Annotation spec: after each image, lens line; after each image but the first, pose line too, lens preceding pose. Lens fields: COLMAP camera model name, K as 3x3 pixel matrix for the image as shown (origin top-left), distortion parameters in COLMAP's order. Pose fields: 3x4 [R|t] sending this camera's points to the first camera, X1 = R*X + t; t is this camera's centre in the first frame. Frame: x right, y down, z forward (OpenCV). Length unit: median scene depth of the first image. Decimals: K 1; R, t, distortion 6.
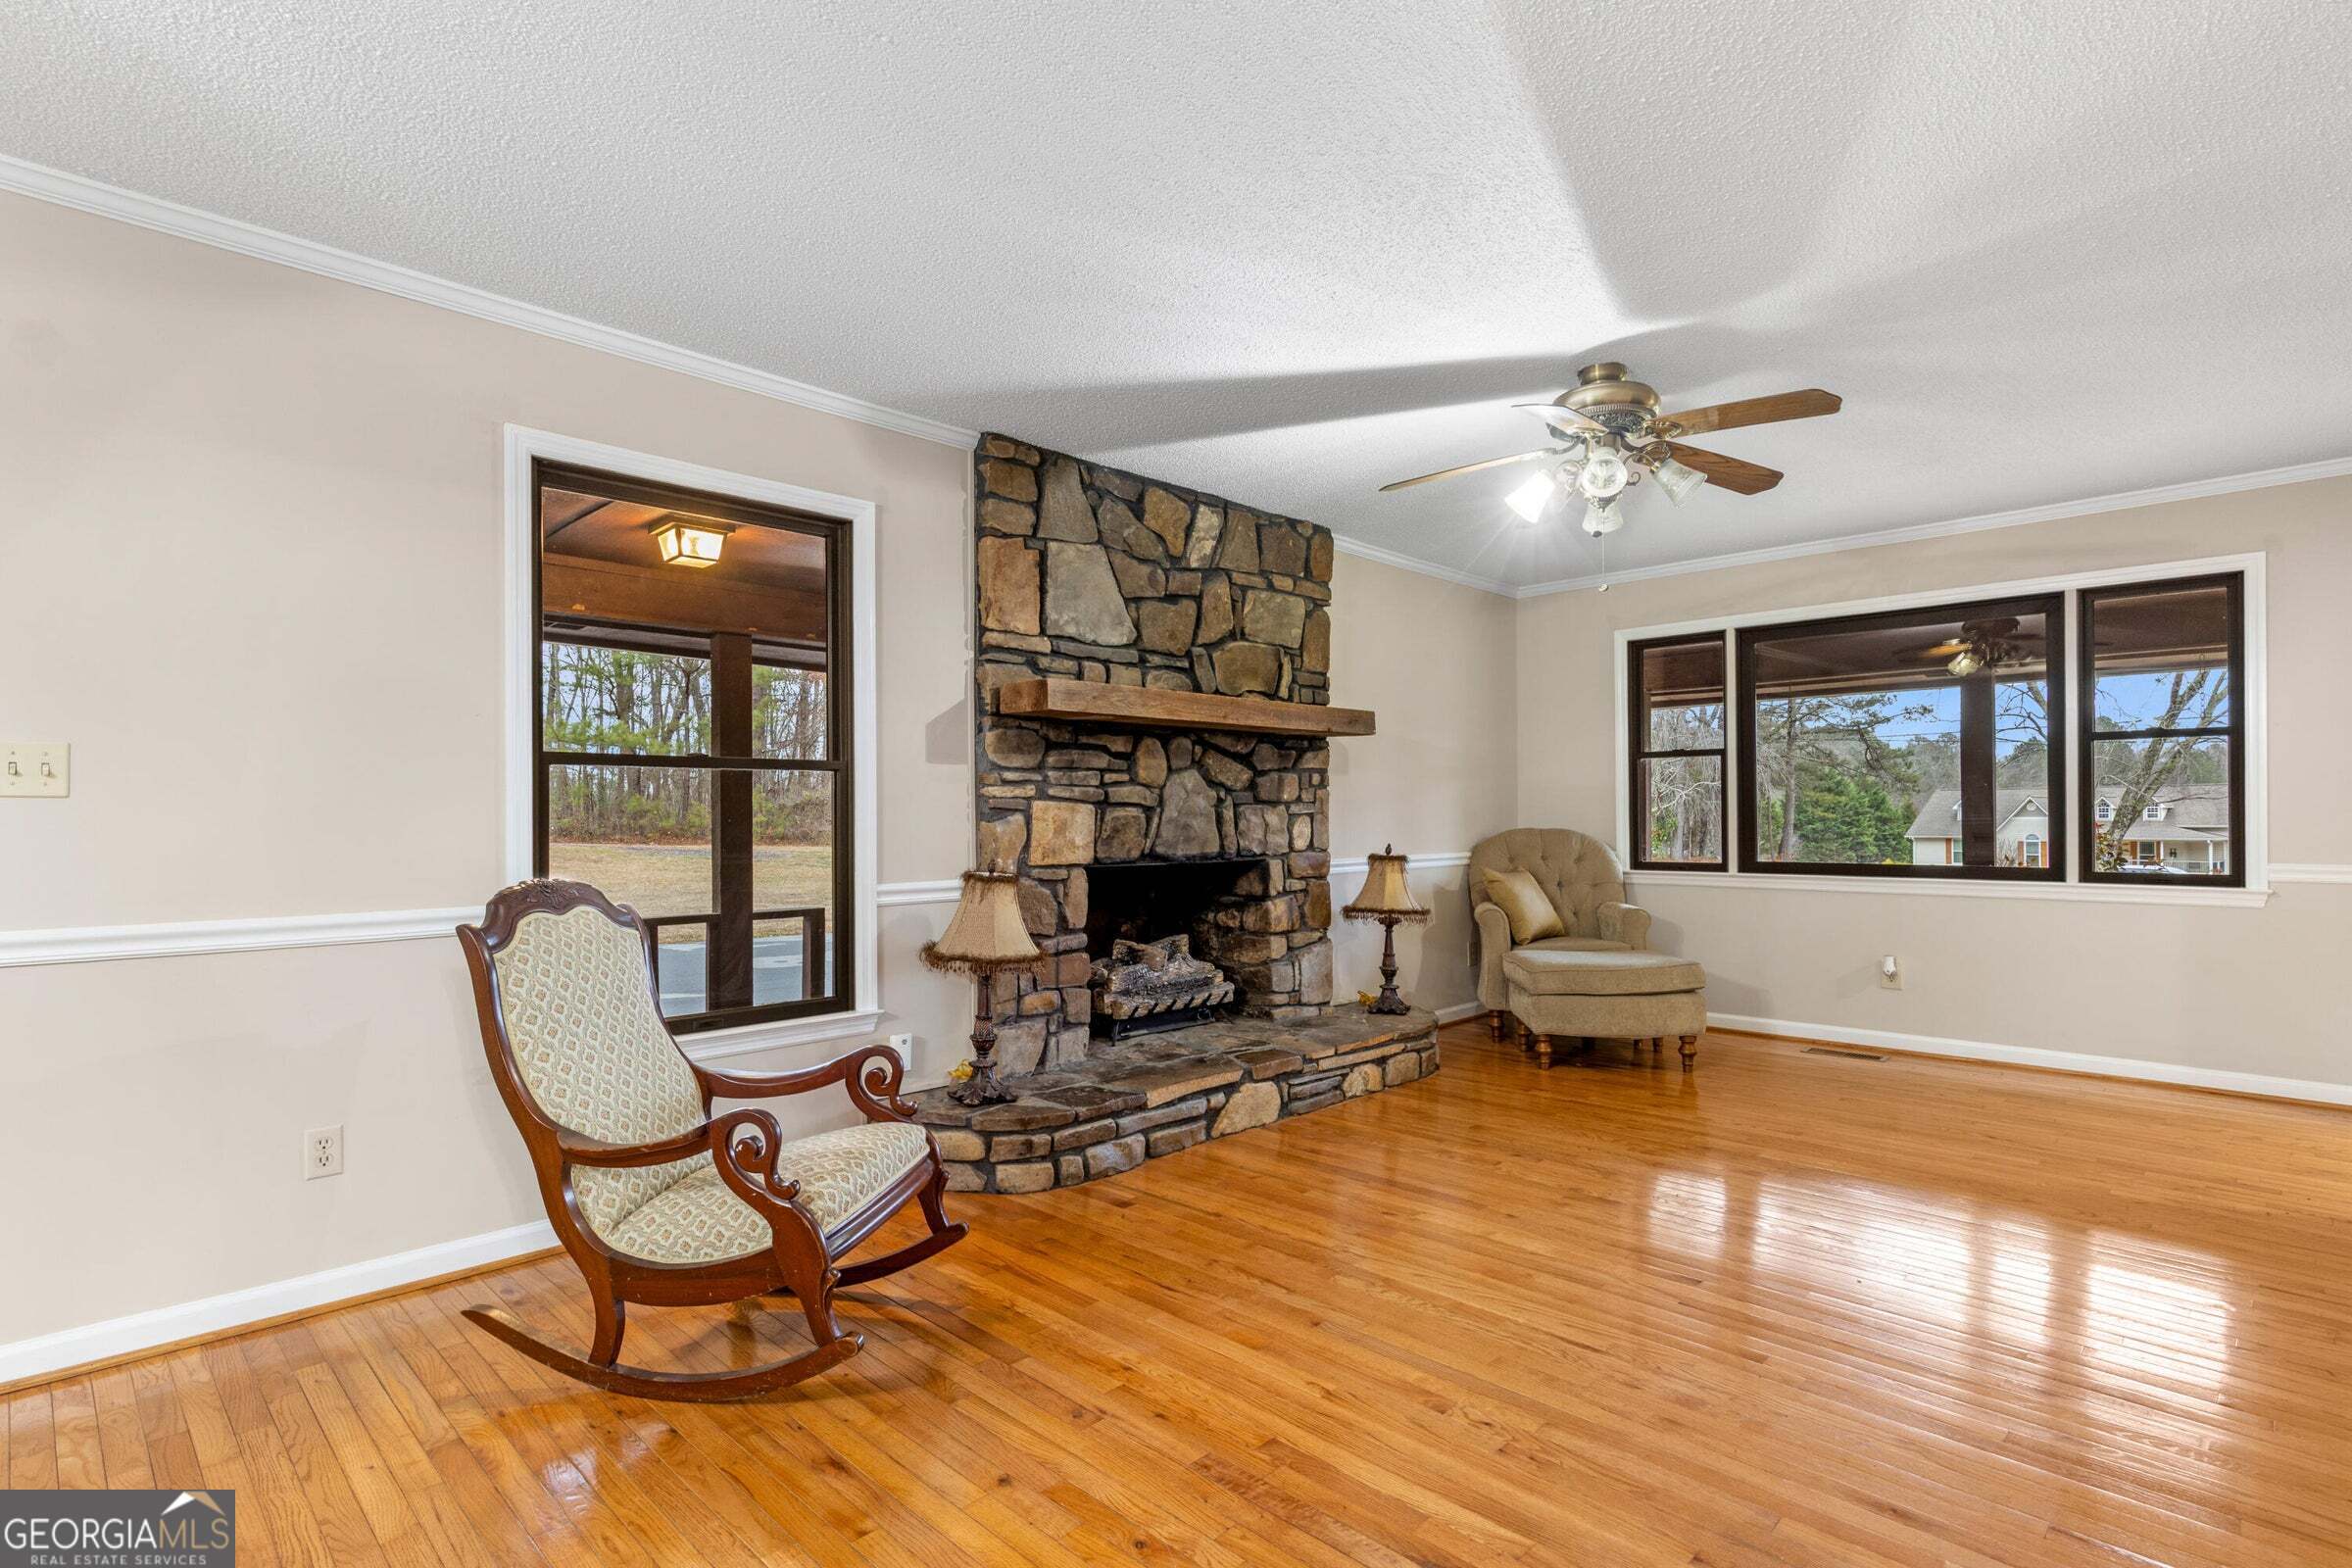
lens RADIAL K [[1070.8, 0, 1263.4], [0, 1070.8, 812.9], [0, 0, 1]] dist [-0.001506, -0.000153]
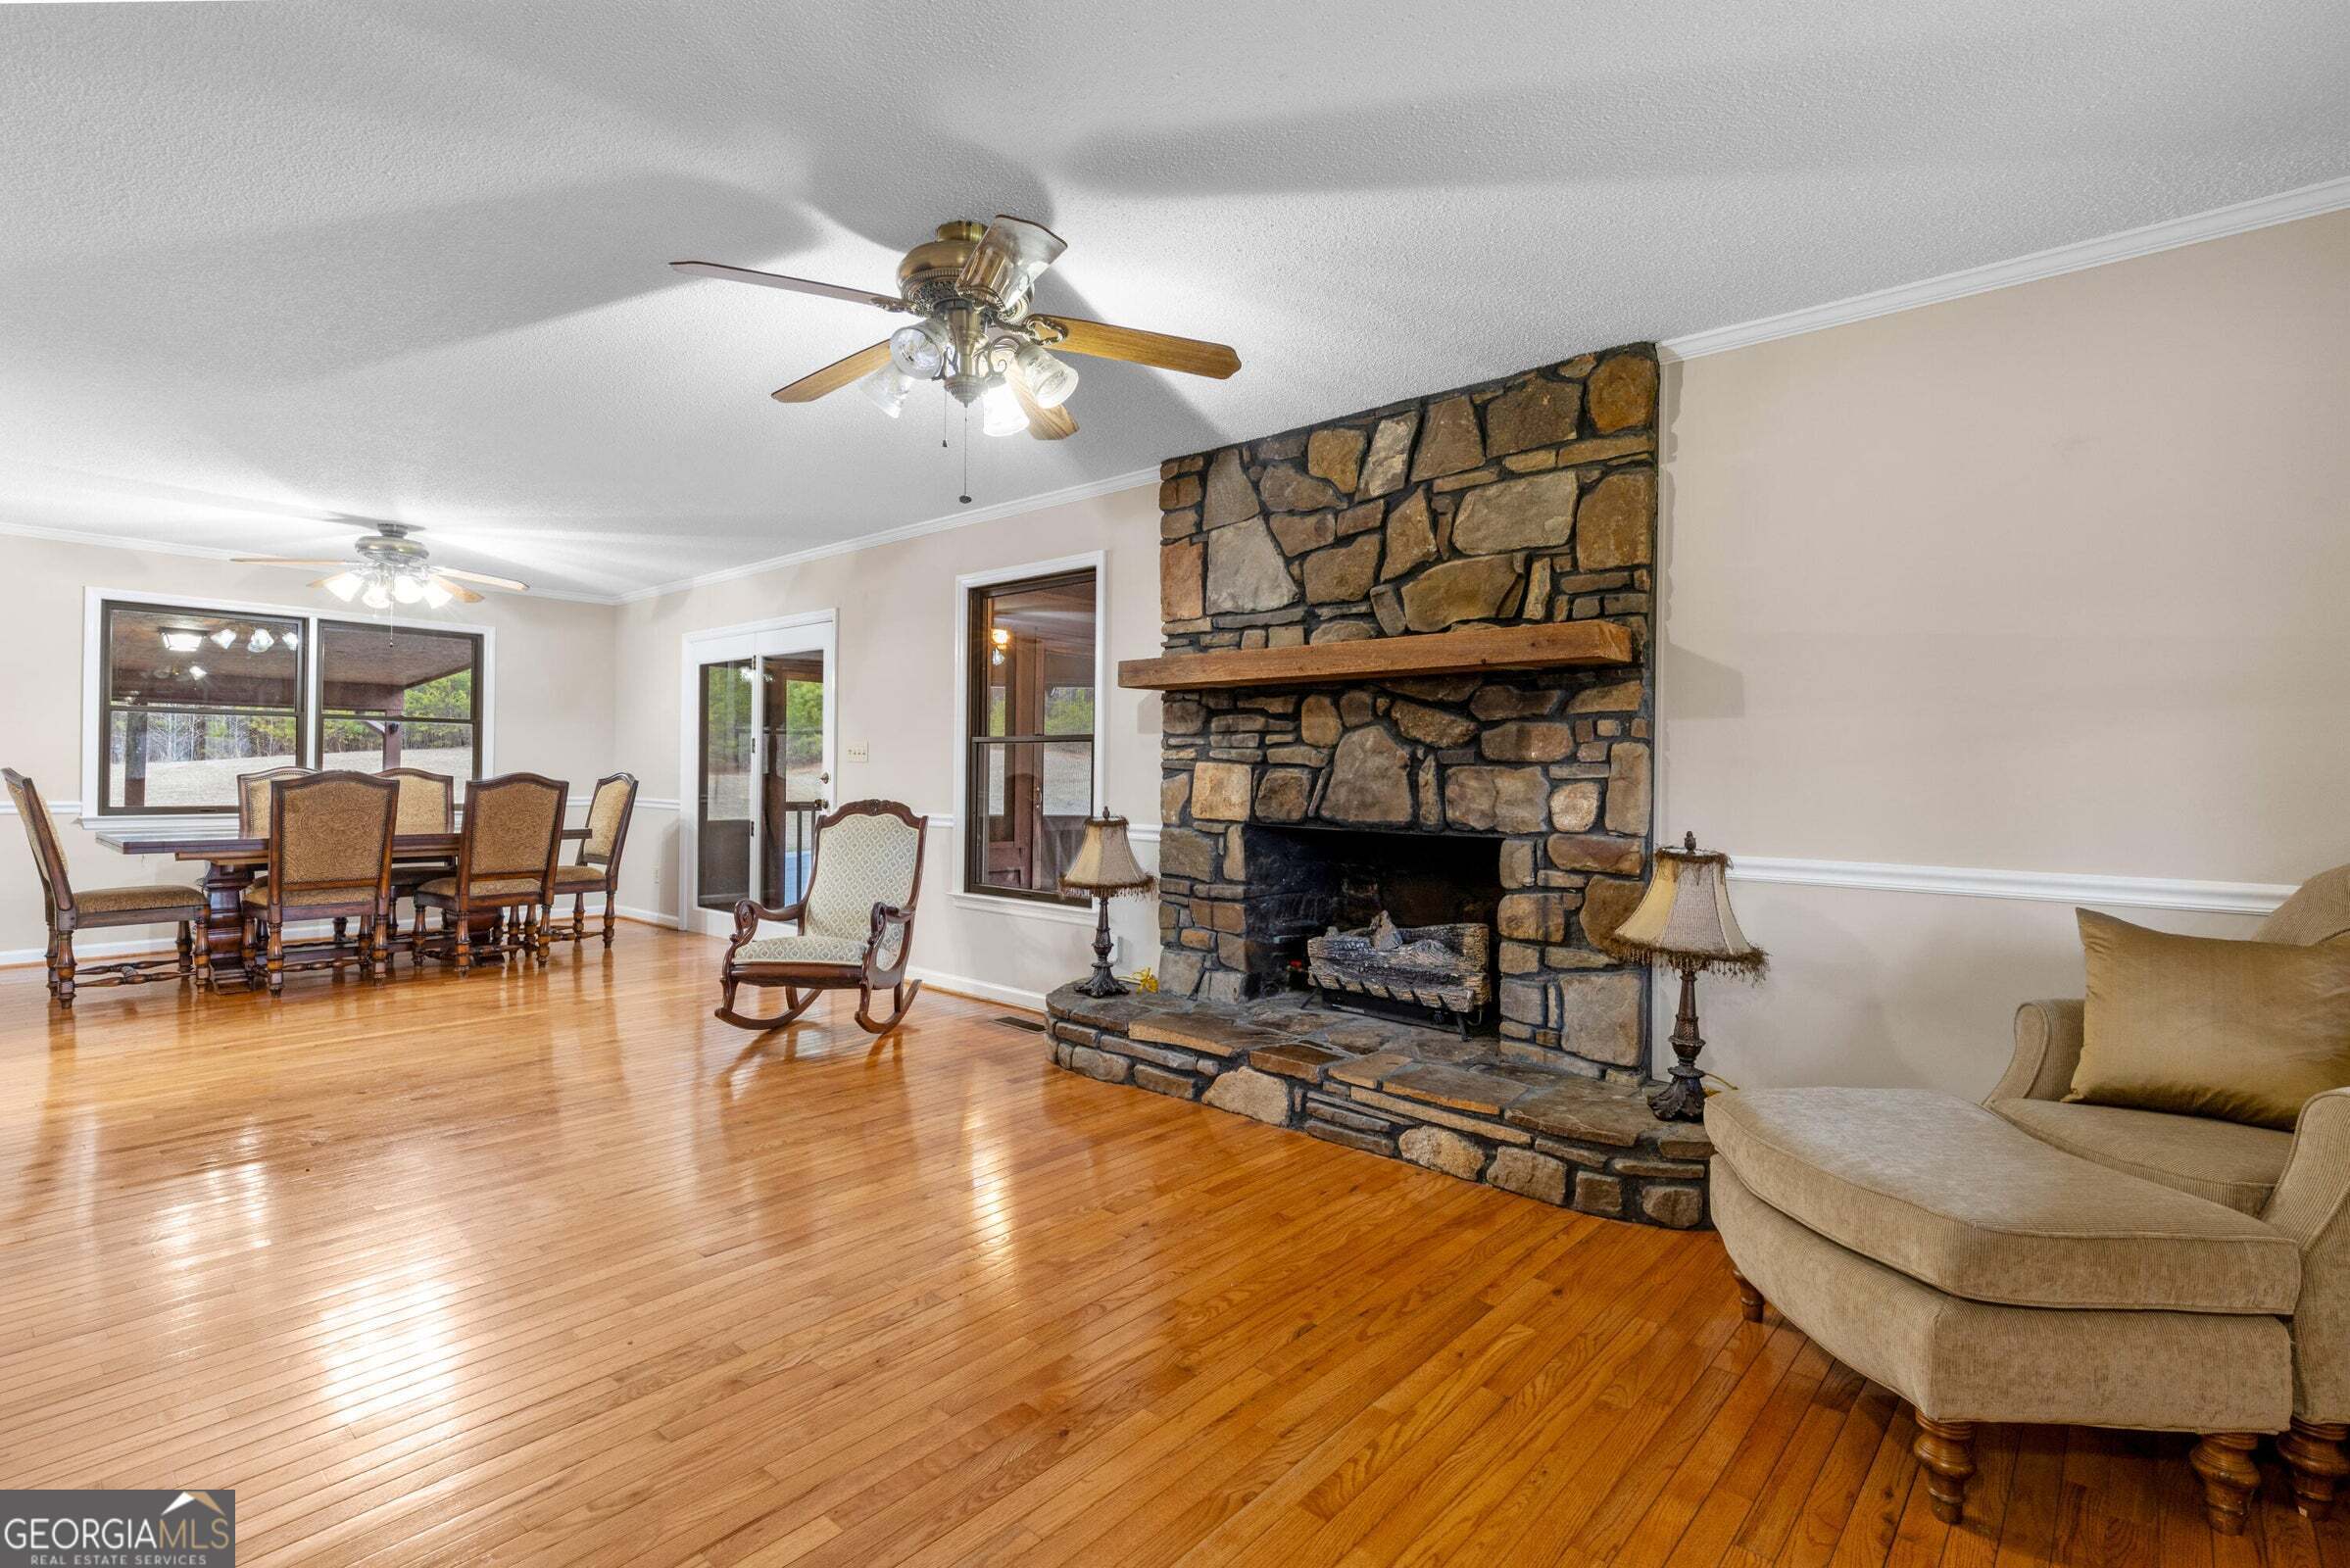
lens RADIAL K [[1068.1, 0, 1159.9], [0, 1068.1, 766.8], [0, 0, 1]] dist [0.005728, -0.001248]
pose [[0.046172, 0.003212, -0.998928, 0.826639], [-0.008020, 0.999964, 0.002844, -0.008093], [0.998901, 0.007880, 0.046196, 0.805287]]
